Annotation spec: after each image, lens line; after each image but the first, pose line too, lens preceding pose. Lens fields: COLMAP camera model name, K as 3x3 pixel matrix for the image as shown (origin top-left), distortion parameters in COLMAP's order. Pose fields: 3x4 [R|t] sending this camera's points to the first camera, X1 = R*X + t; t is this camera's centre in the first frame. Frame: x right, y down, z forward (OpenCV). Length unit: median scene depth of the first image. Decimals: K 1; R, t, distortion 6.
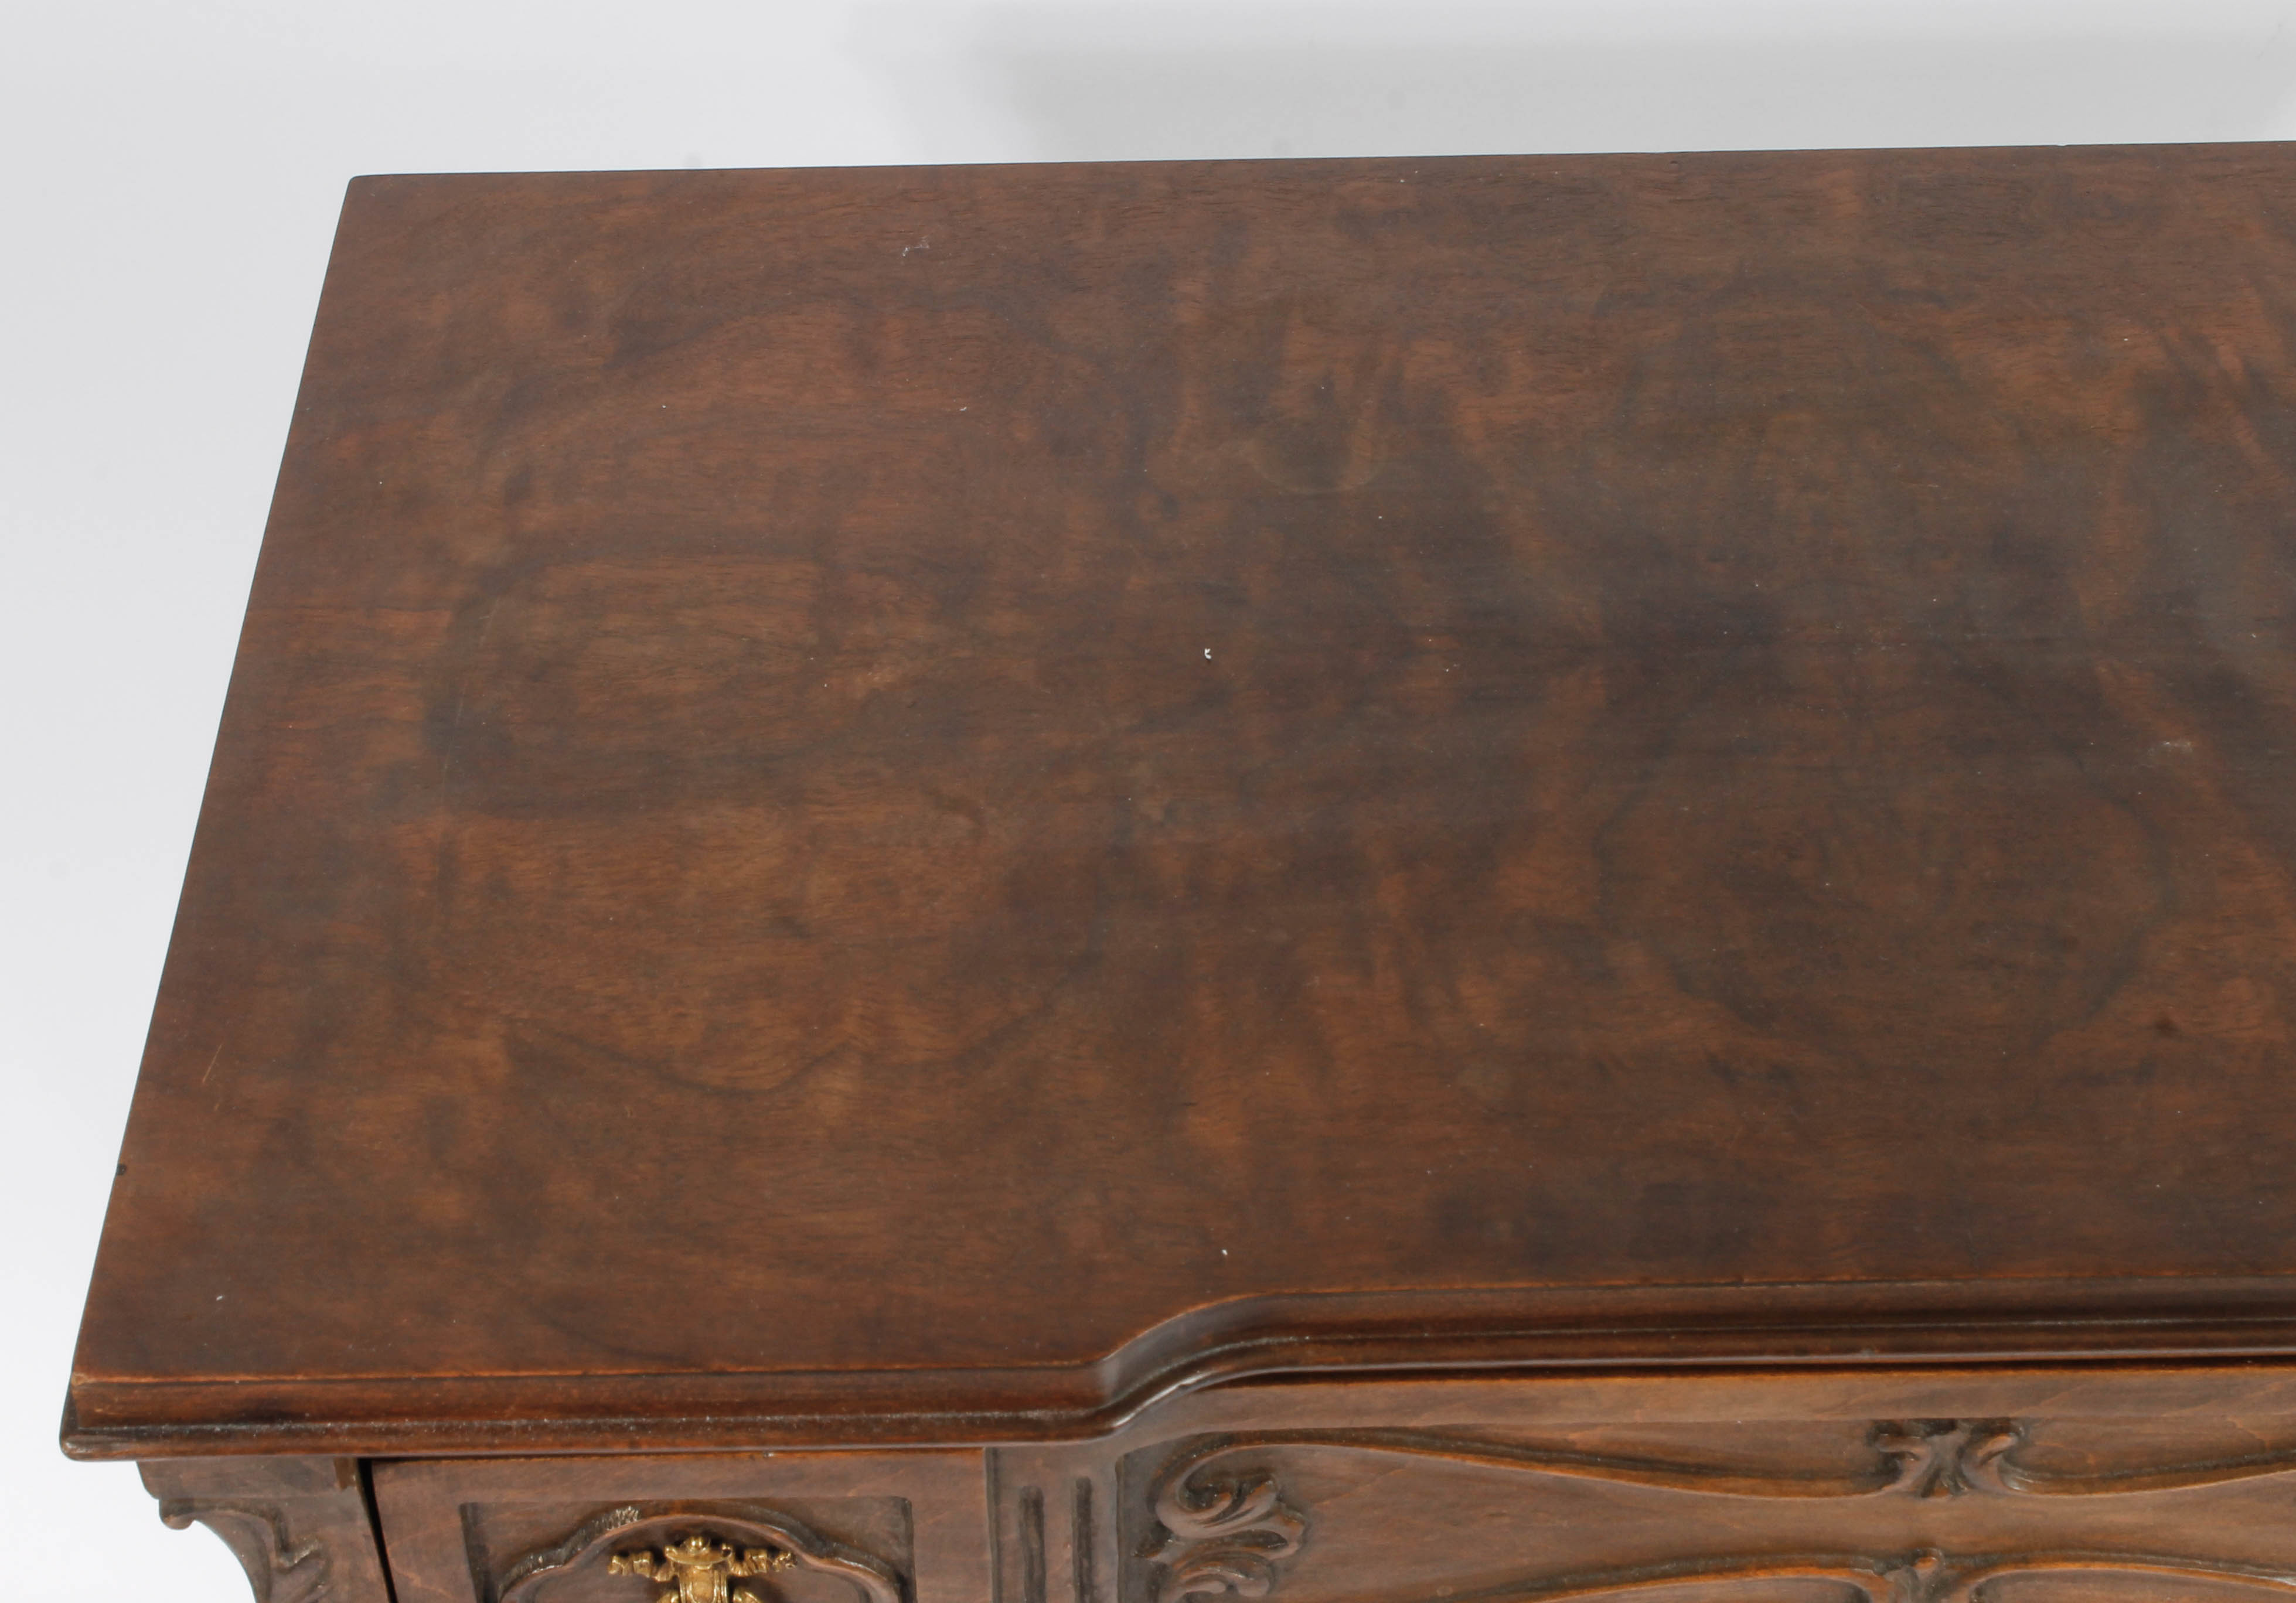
lens RADIAL K [[4118.1, 0, 1087.4], [0, 4118.1, 828.1], [0, 0, 1]] dist [-0.025662, 0.000000]
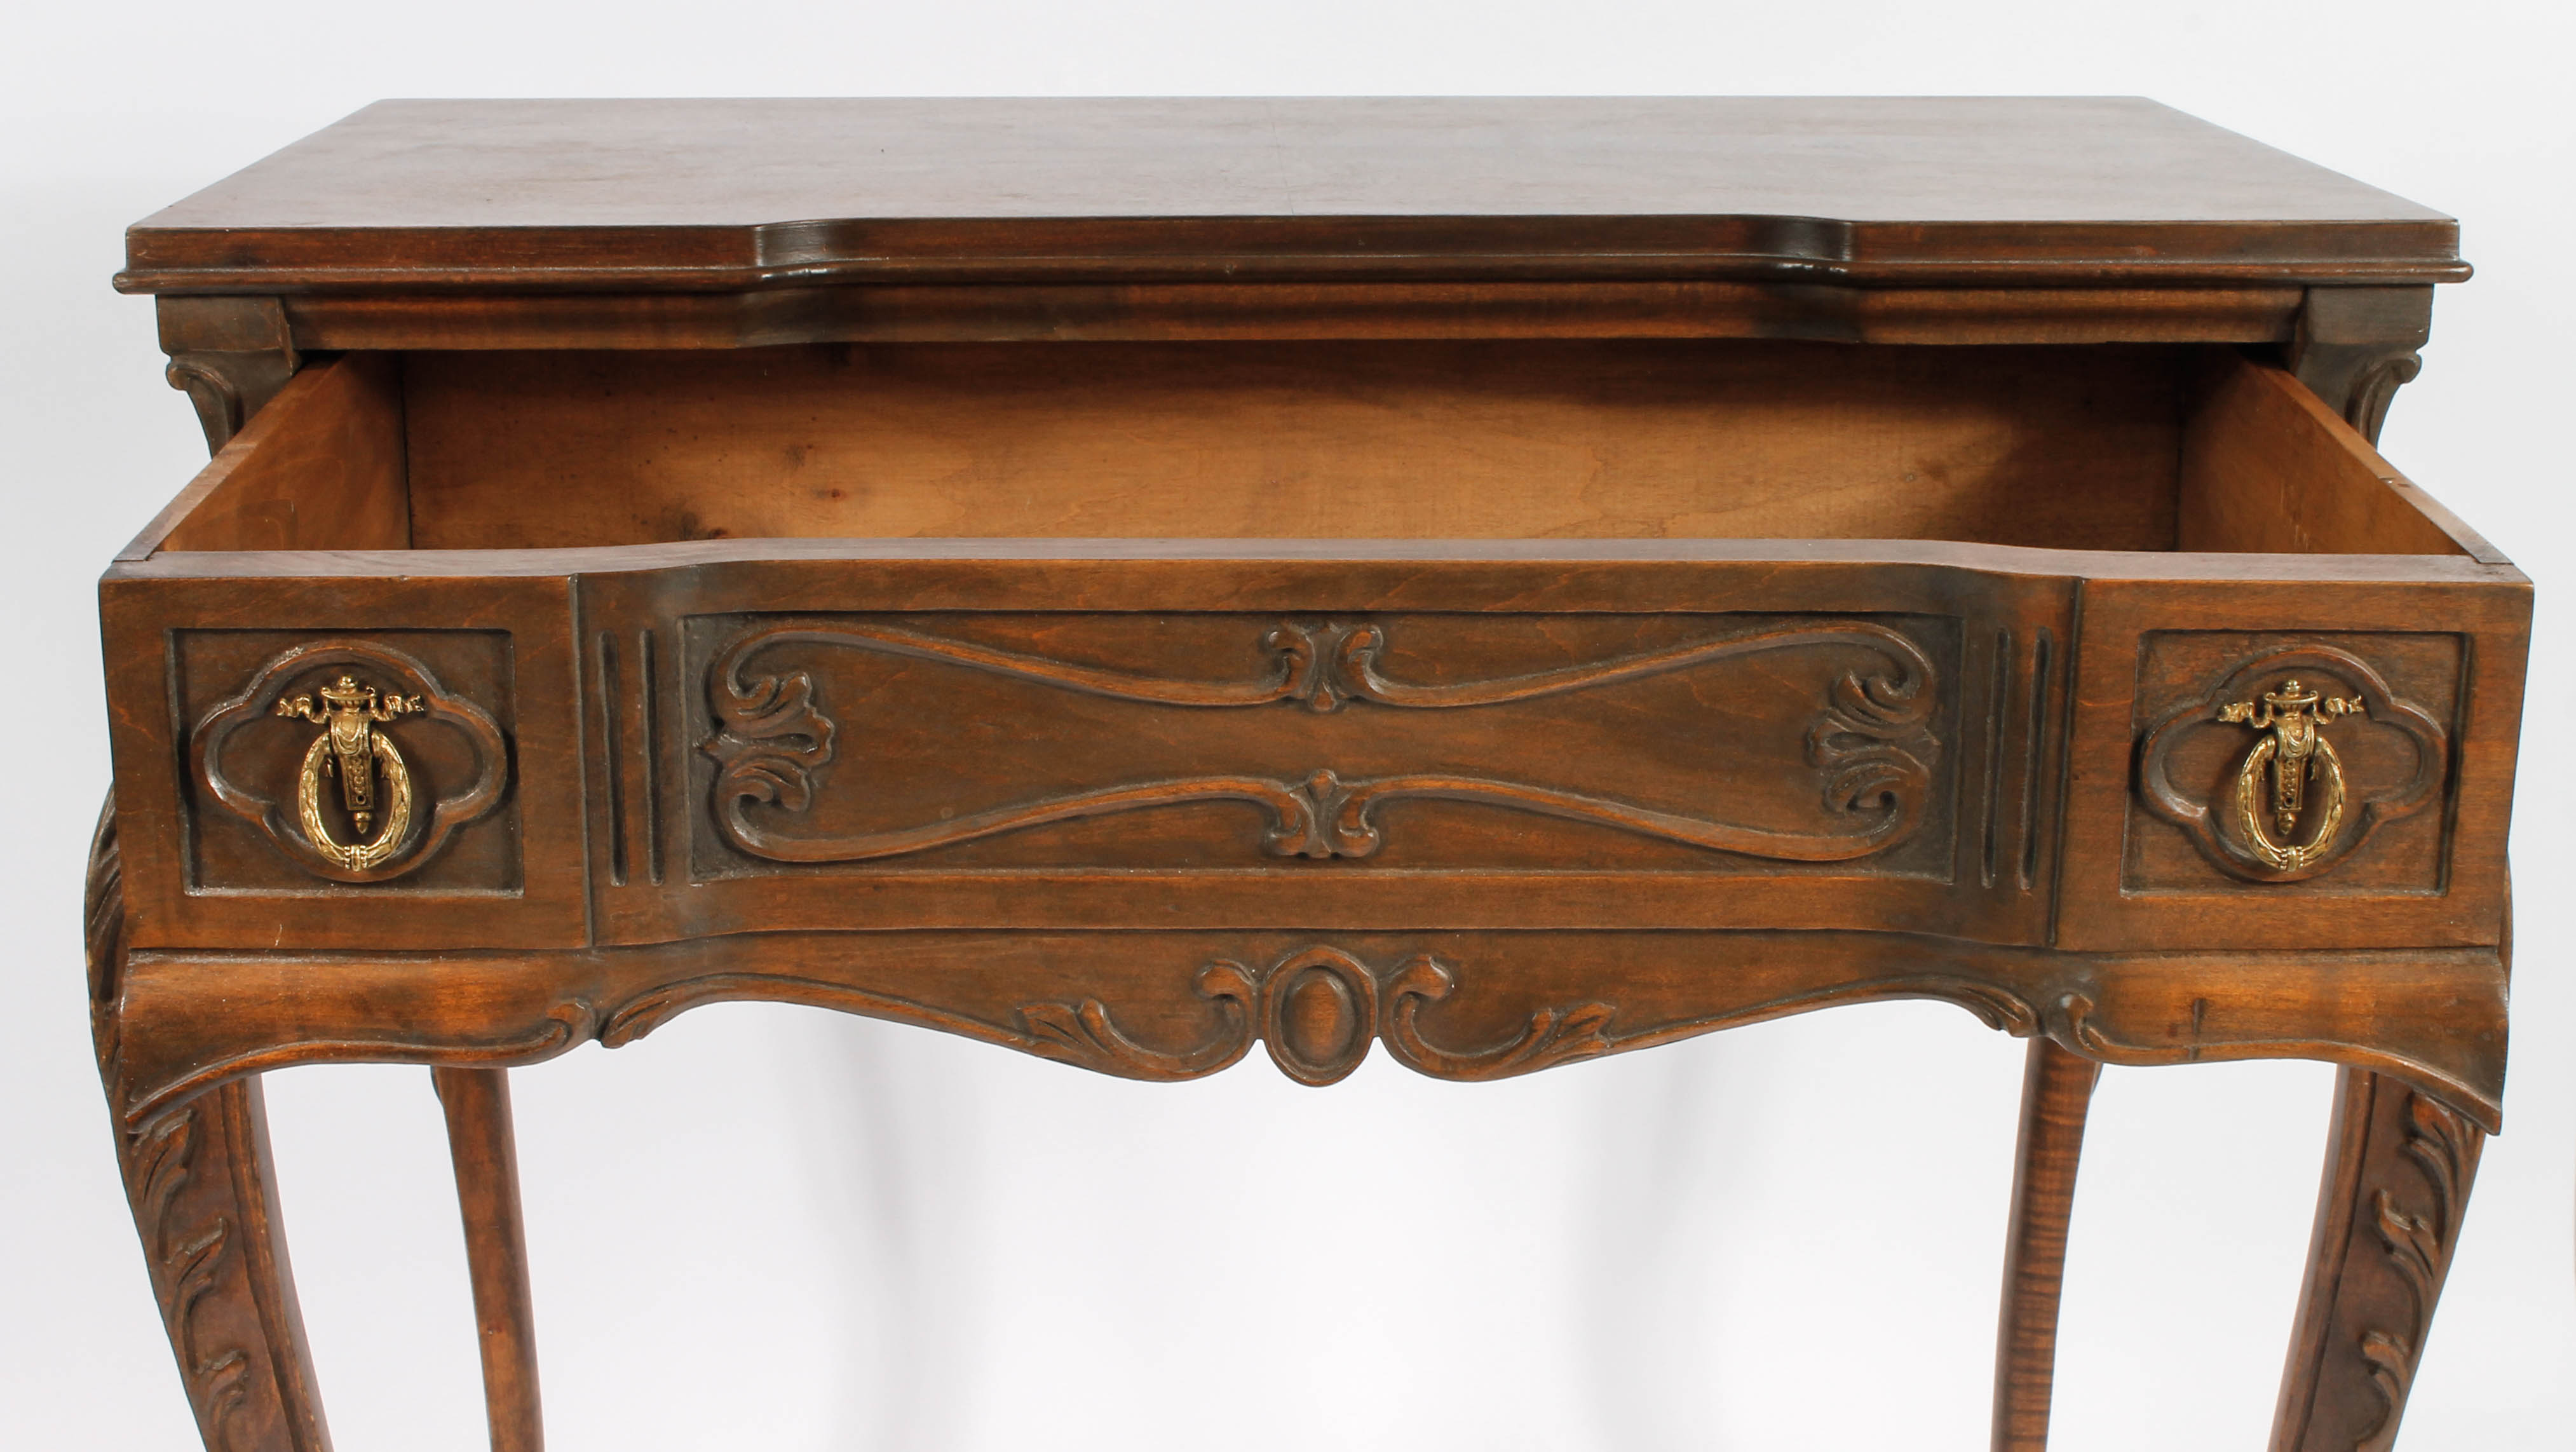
lens RADIAL K [[3887.1, 0, 1293.8], [0, 3887.1, 642.8], [0, 0, 1]] dist [-0.035544, 0.000000]
pose [[0.999532, 0.020508, 0.022693, 0.171273], [-0.009051, 0.907007, -0.421018, 0.663419], [-0.029217, 0.420616, 0.906768, -0.111474]]
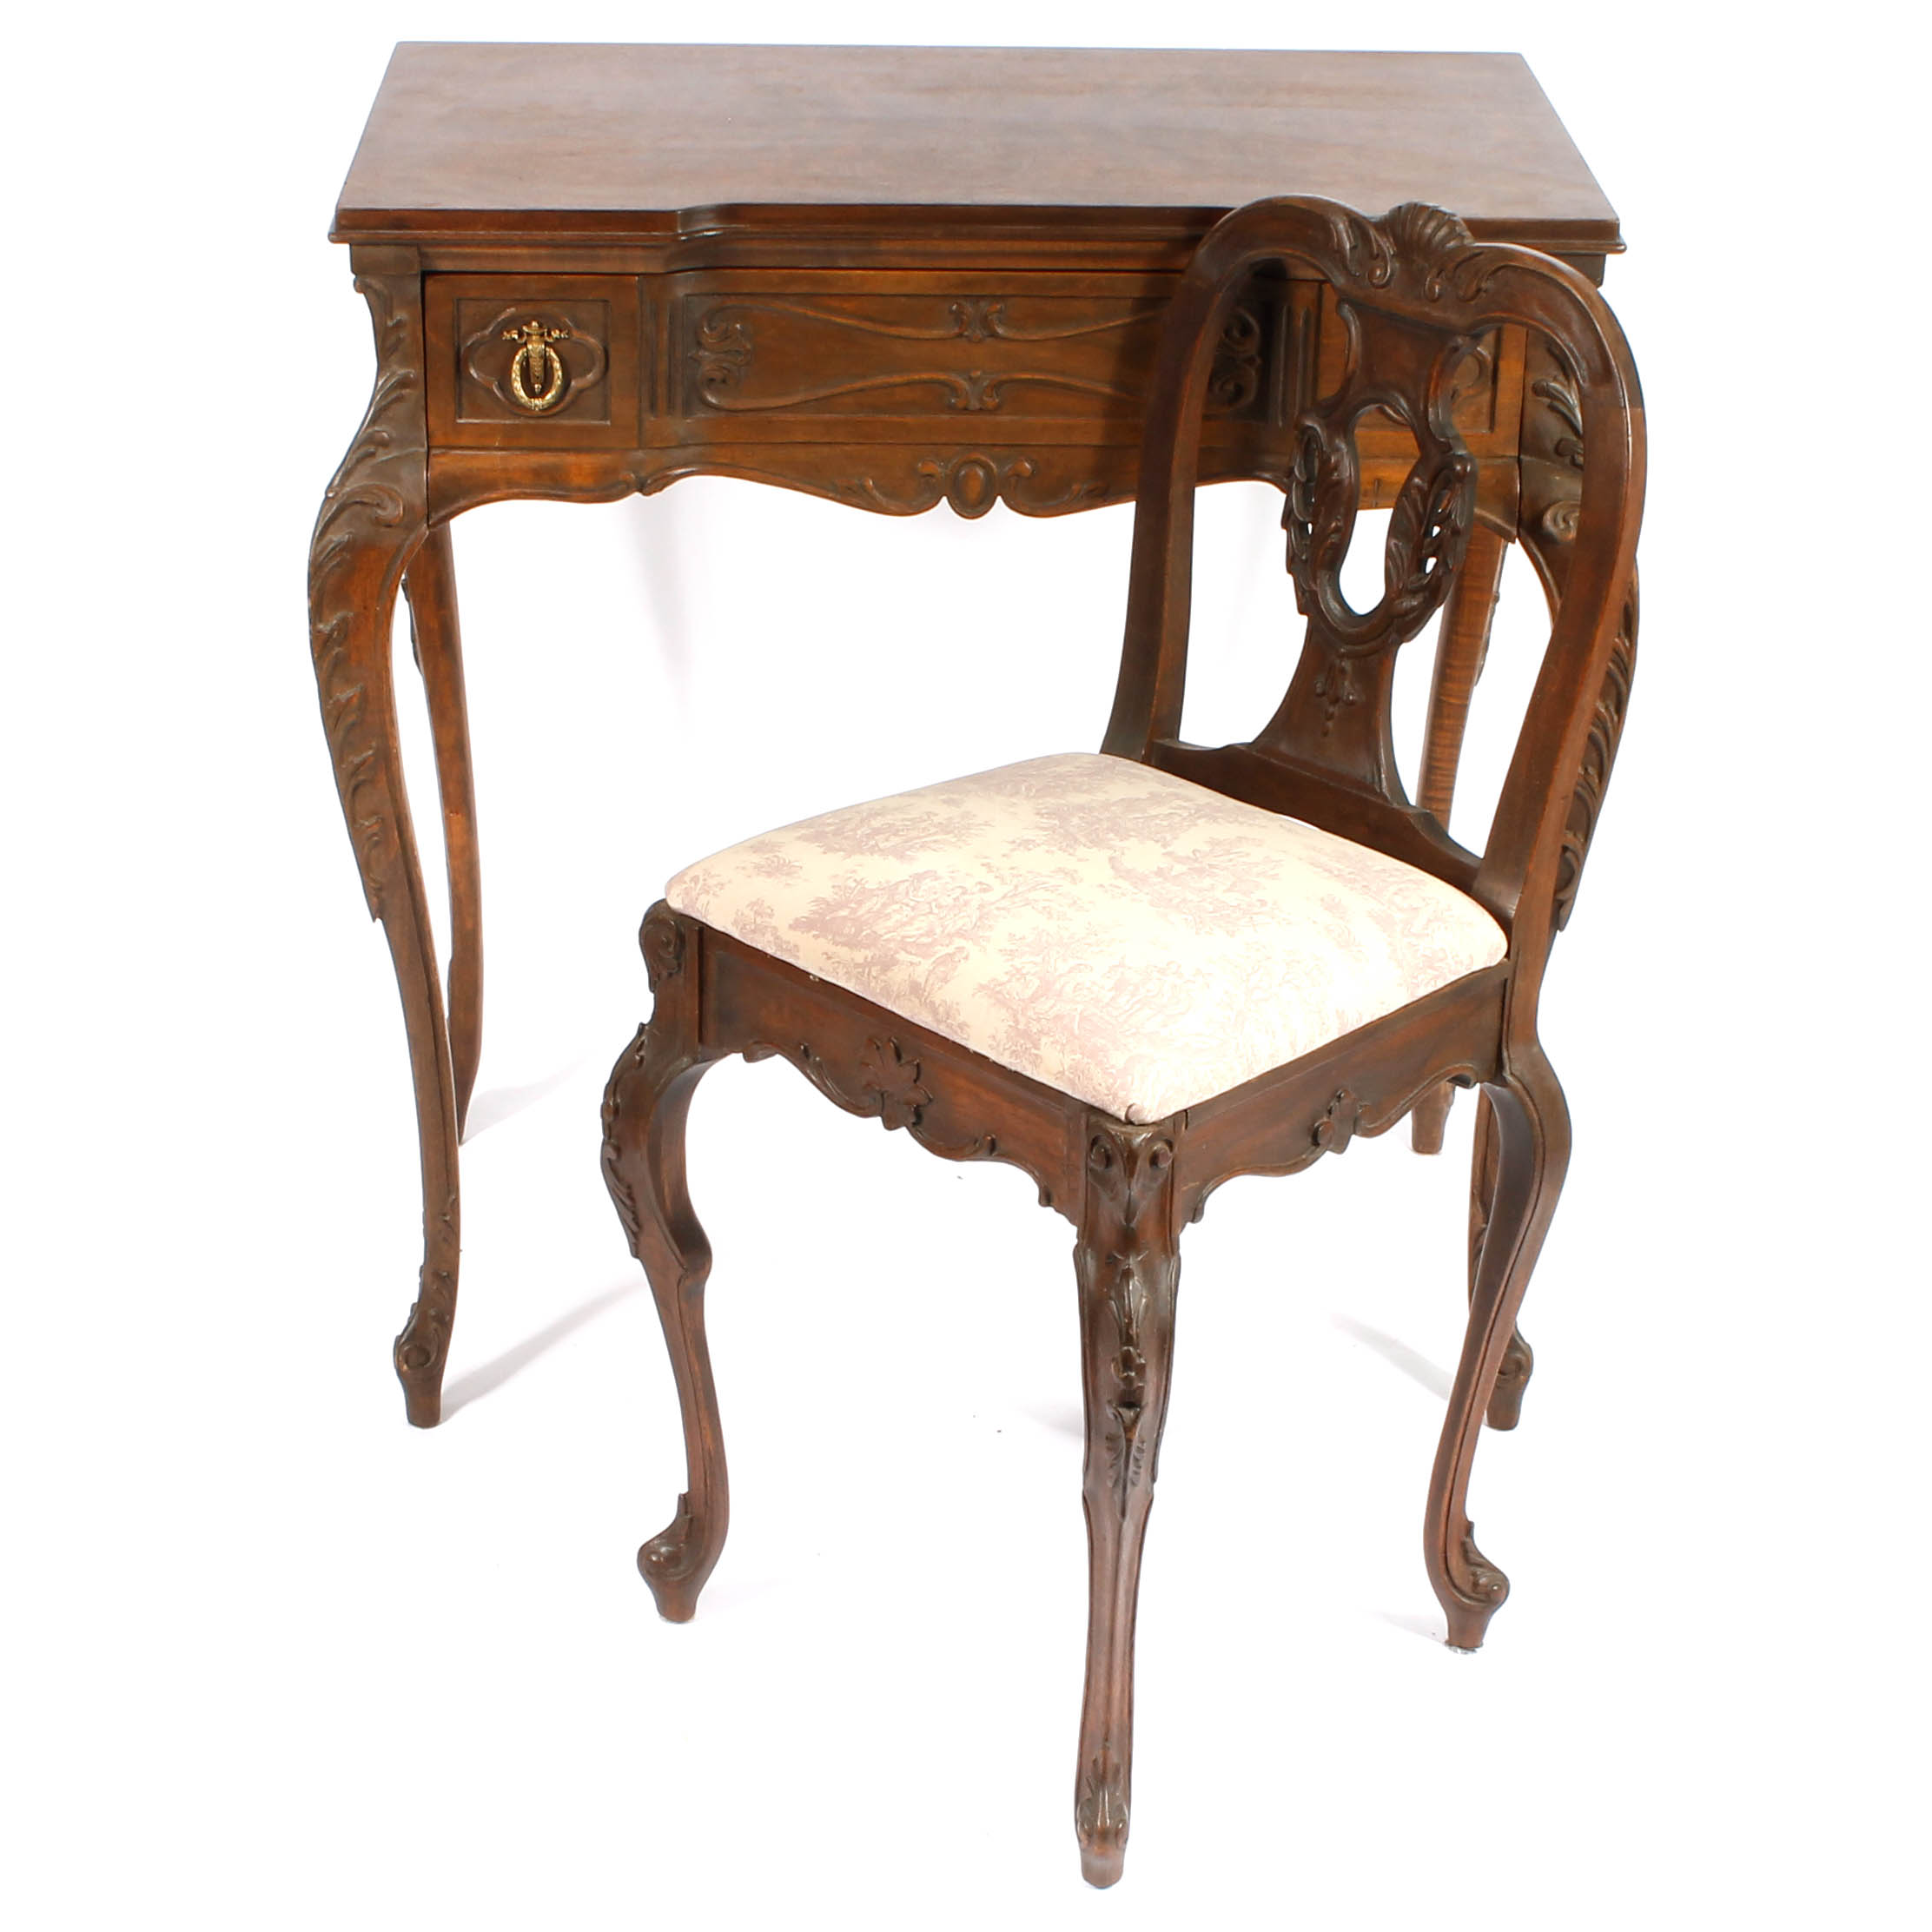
lens RADIAL K [[4733.2, 0, 791.0], [0, 4733.2, 945.0], [0, 0, 1]] dist [-0.095608, 0.000000]
pose [[0.999582, 0.028883, 0.001010, 0.090136], [-0.027097, 0.948790, -0.314745, 1.586281], [-0.010049, 0.314586, 0.949176, -1.942732]]
